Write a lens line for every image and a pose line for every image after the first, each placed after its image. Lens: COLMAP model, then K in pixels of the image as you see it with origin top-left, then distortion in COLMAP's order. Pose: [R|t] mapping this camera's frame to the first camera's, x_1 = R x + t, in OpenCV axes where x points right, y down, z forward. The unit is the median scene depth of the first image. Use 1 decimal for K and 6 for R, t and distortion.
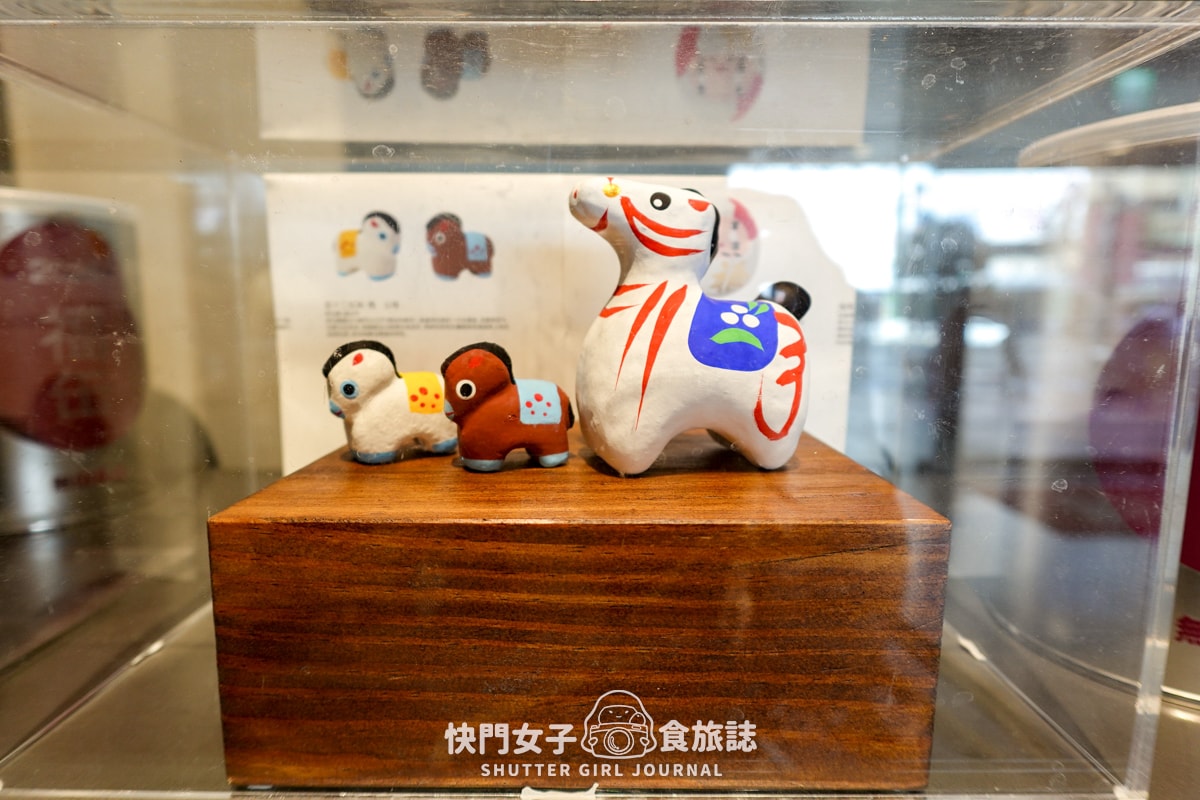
lens RADIAL K [[694.3, 0, 600.0], [0, 694.3, 400.0], [0, 0, 1]] dist [-0.001354, 0.000113]
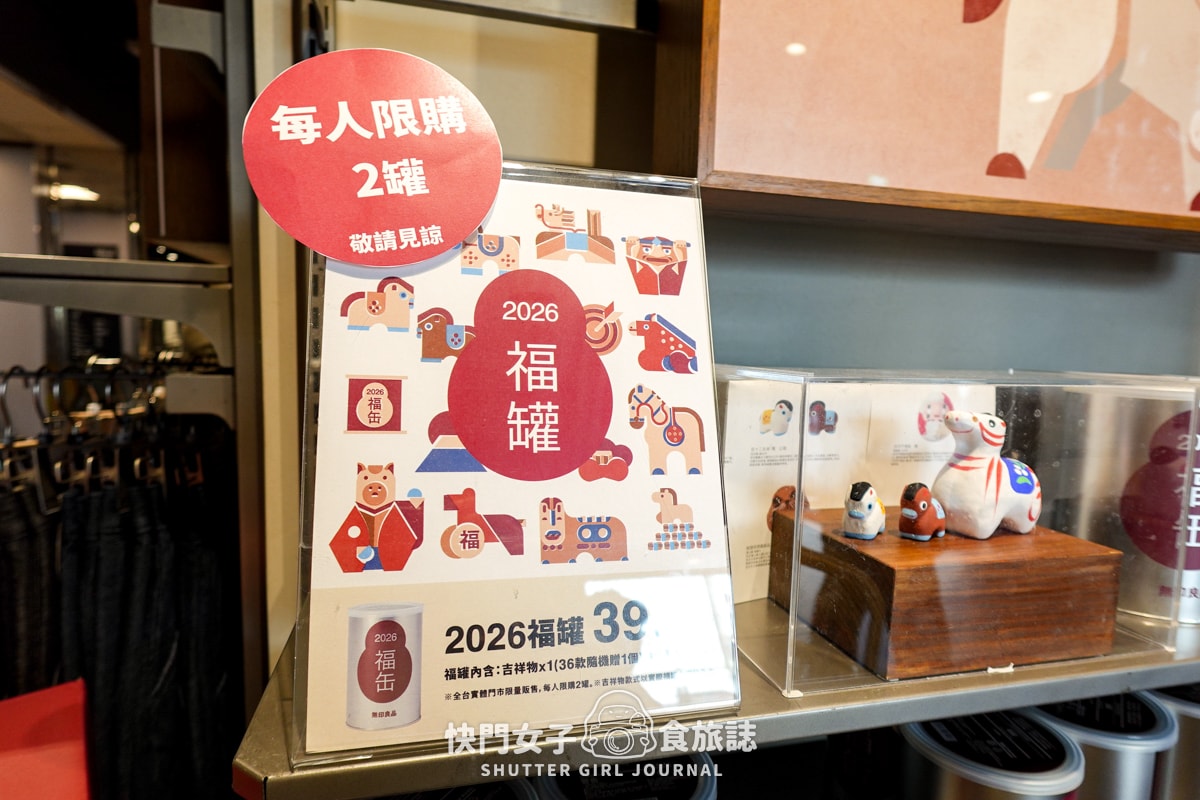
lens RADIAL K [[668.2, 0, 600.0], [0, 668.2, 400.0], [0, 0, 1]] dist [-0.001239, 0.001193]
pose [[0.966007, -0.003503, 0.258491, -1.304028], [0.015758, 0.998847, -0.045354, -0.203776], [-0.258034, 0.047885, 0.964948, -0.633268]]
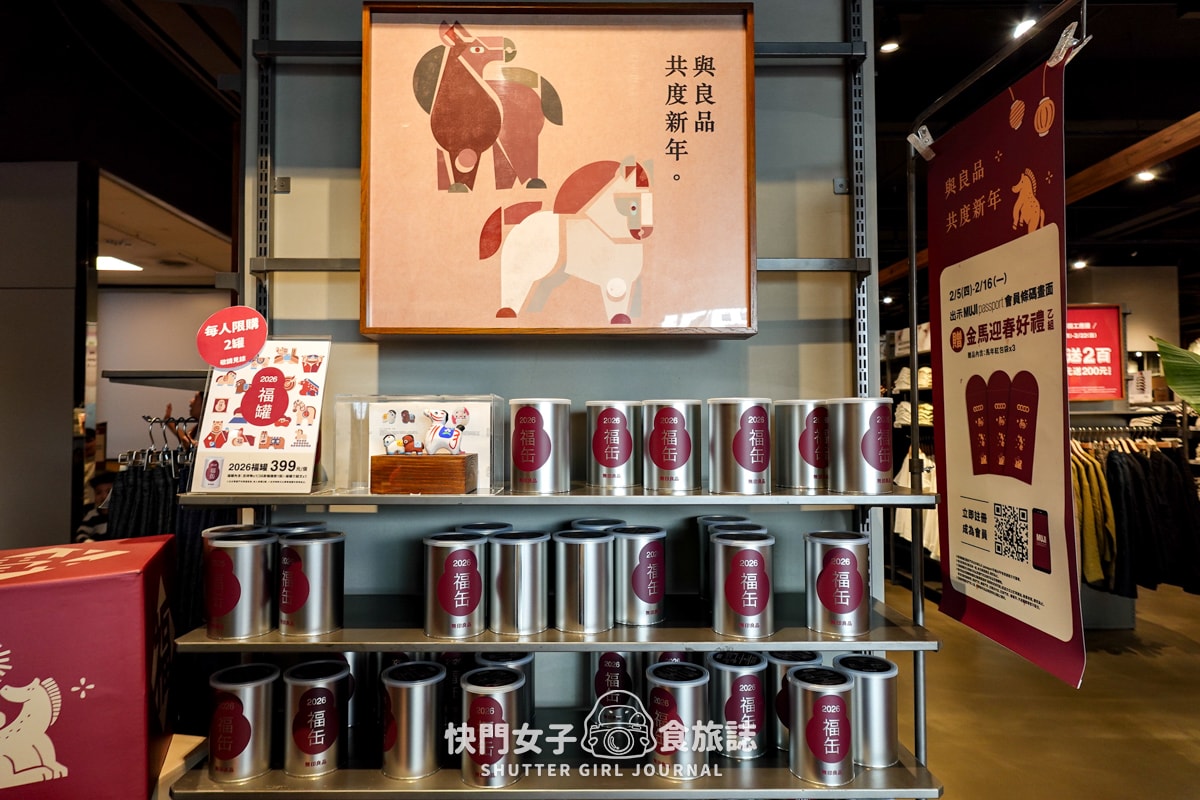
lens RADIAL K [[694.3, 0, 600.0], [0, 694.3, 400.0], [0, 0, 1]] dist [-0.001354, 0.000113]
pose [[0.999793, -0.006147, 0.019415, 1.103341], [0.009471, 0.984340, -0.176028, 0.561389], [-0.018029, 0.176175, 0.984194, -4.034460]]
